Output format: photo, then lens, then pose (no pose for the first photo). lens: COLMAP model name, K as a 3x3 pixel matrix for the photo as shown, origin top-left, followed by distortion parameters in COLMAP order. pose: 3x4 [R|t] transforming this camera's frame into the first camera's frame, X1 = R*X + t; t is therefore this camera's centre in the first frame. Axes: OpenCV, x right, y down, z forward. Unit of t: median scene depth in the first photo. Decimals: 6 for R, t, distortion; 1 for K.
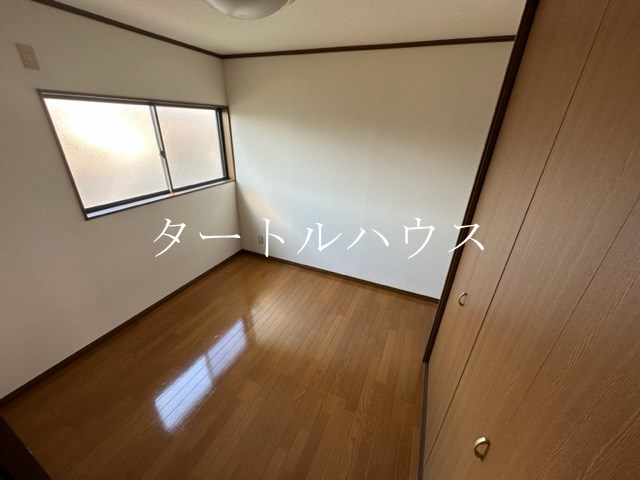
lens RADIAL K [[254.3, 0, 318.5], [0, 254.3, 240.8], [0, 0, 1]] dist [-0.004426, -0.000105]
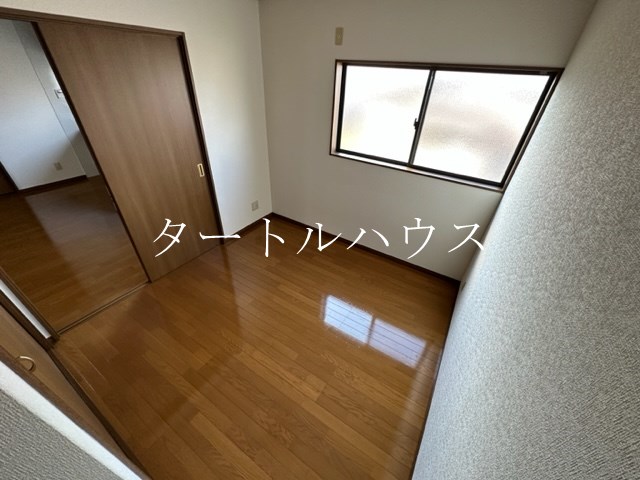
lens RADIAL K [[254.3, 0, 319.4], [0, 254.3, 239.6], [0, 0, 1]] dist [-0.004426, -0.000105]
pose [[-0.144158, 0.523687, -0.839625, 0.456703], [-0.463602, 0.713868, 0.524848, -0.374928], [0.874238, 0.464913, 0.139873, 0.770796]]
